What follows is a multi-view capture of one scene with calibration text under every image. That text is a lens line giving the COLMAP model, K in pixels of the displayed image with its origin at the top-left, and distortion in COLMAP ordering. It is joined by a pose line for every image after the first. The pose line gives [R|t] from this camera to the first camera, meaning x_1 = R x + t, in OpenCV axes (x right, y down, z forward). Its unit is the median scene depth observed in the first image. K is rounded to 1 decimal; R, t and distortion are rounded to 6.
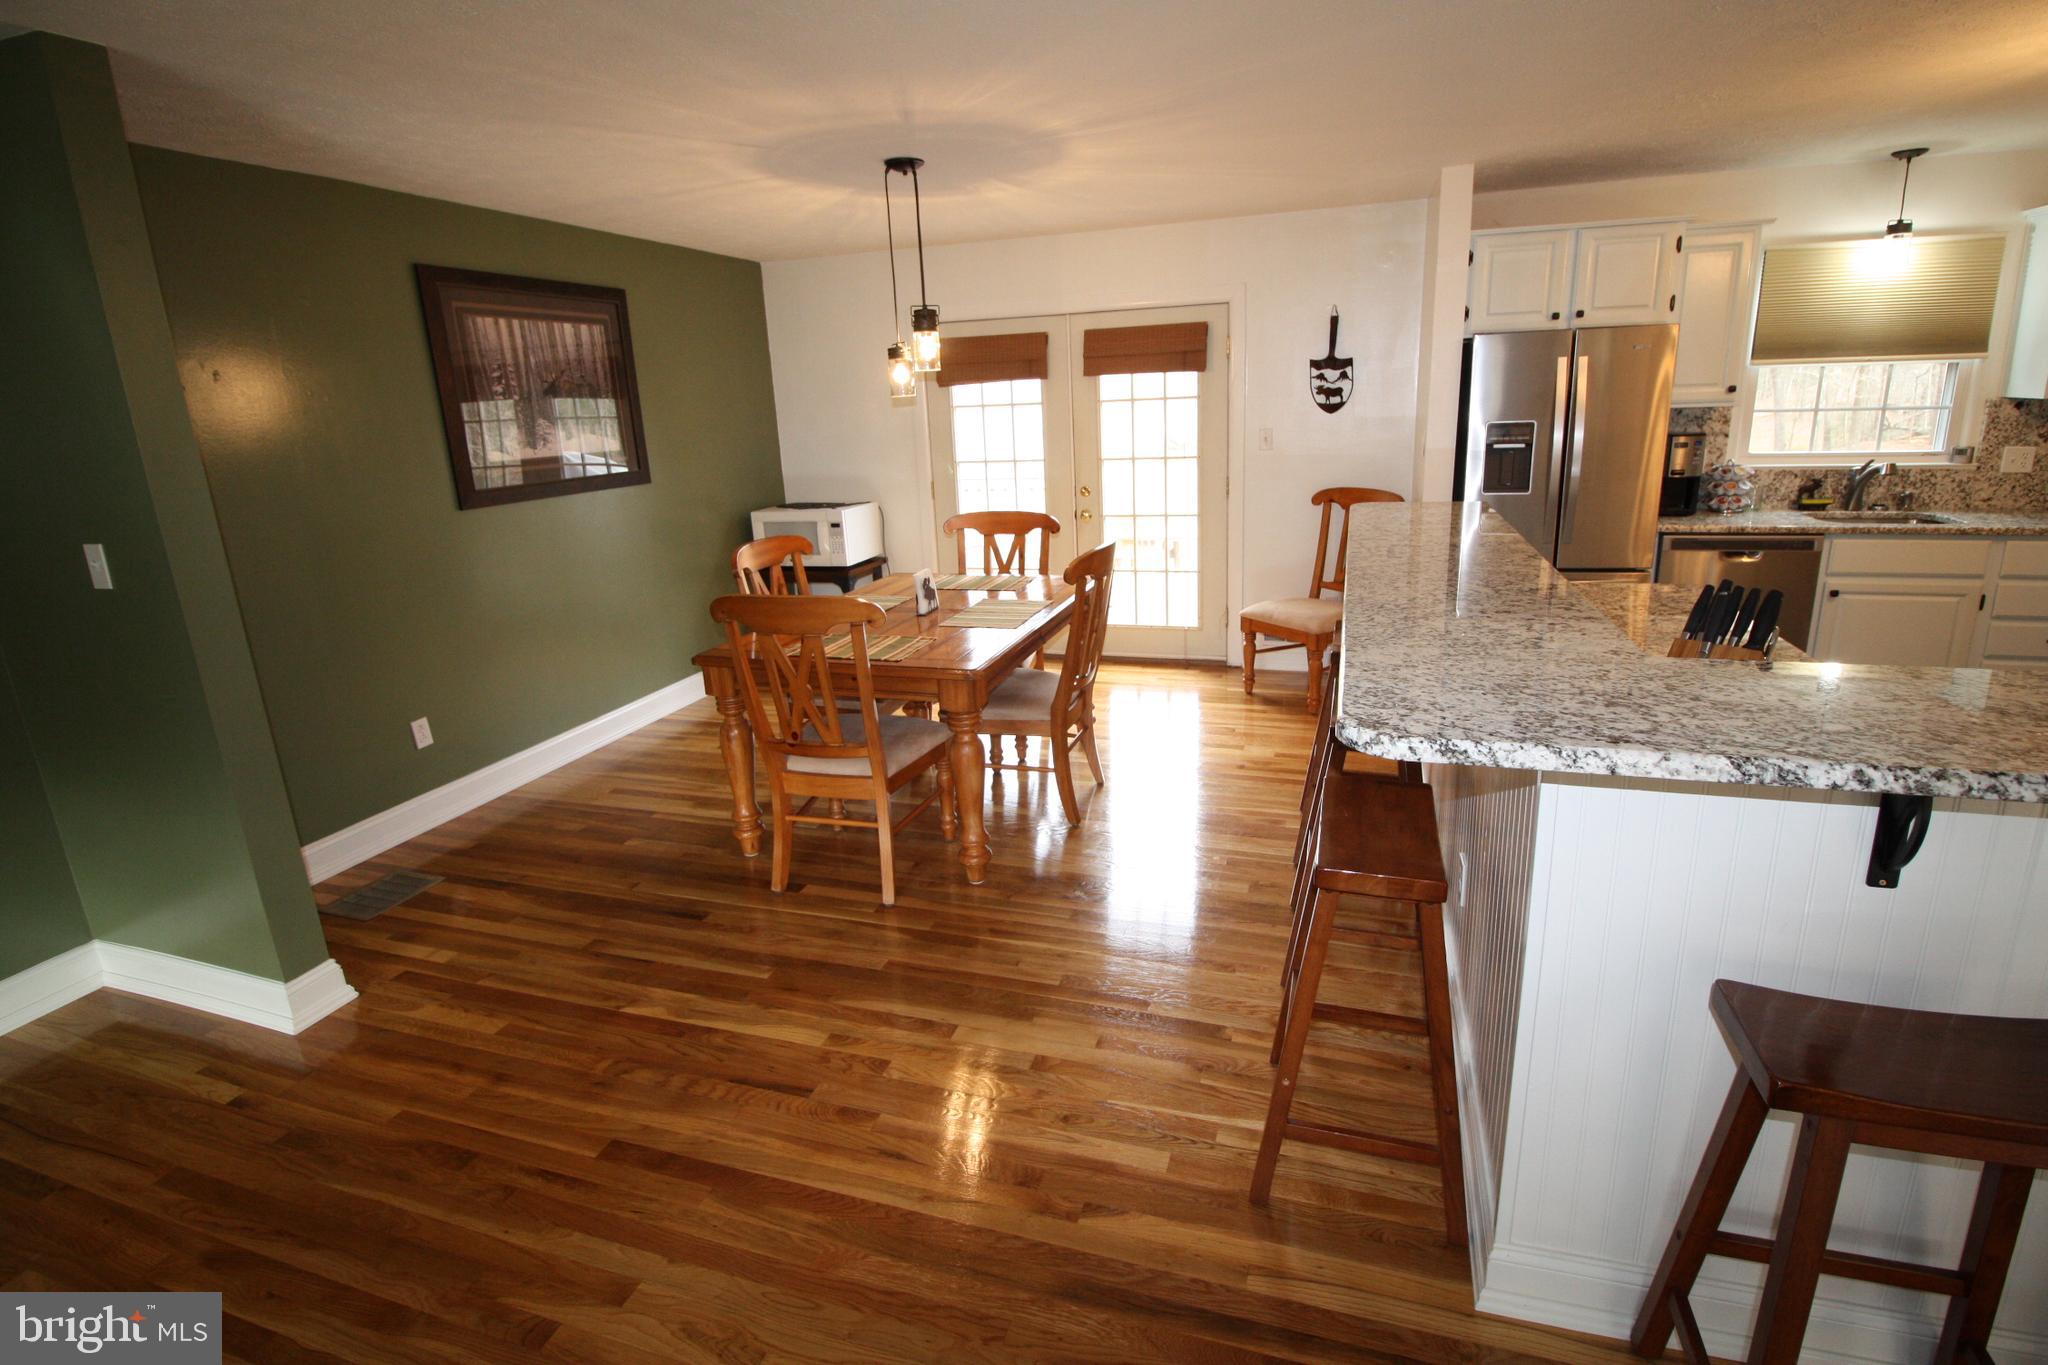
lens RADIAL K [[974.2, 0, 1026.1], [0, 974.2, 652.5], [0, 0, 1]] dist [0.018929, -0.019009]
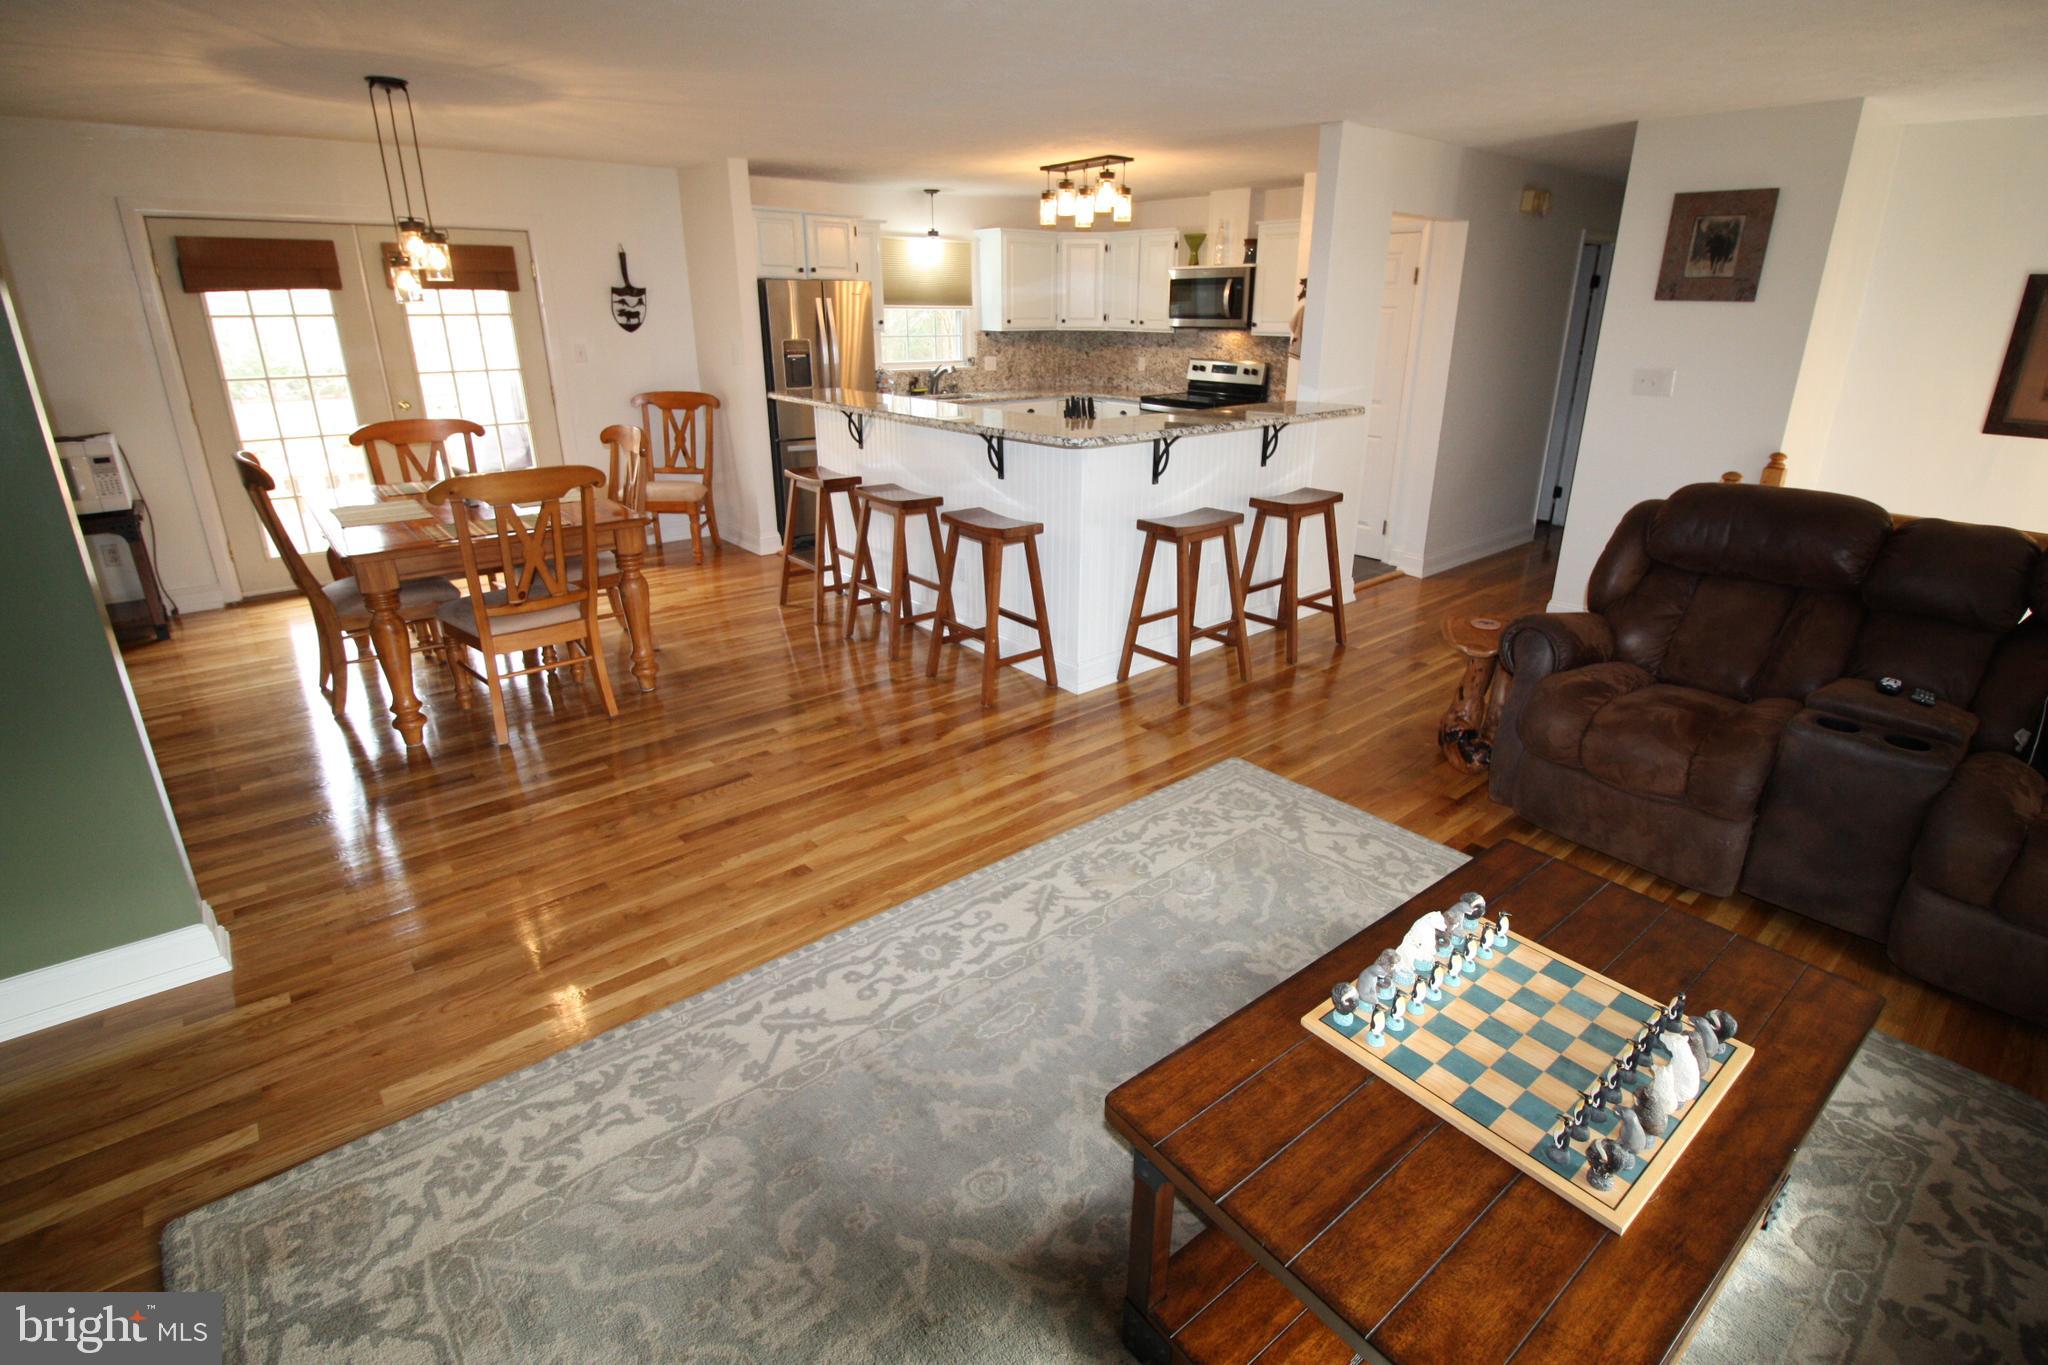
lens RADIAL K [[966.3, 0, 1021.6], [0, 966.3, 640.6], [0, 0, 1]] dist [0.016267, -0.027396]
pose [[0.549654, -0.231717, 0.802613, -0.570312], [0.189457, 0.970304, 0.150385, 0.052667], [-0.813626, 0.069401, 0.577232, -0.106074]]
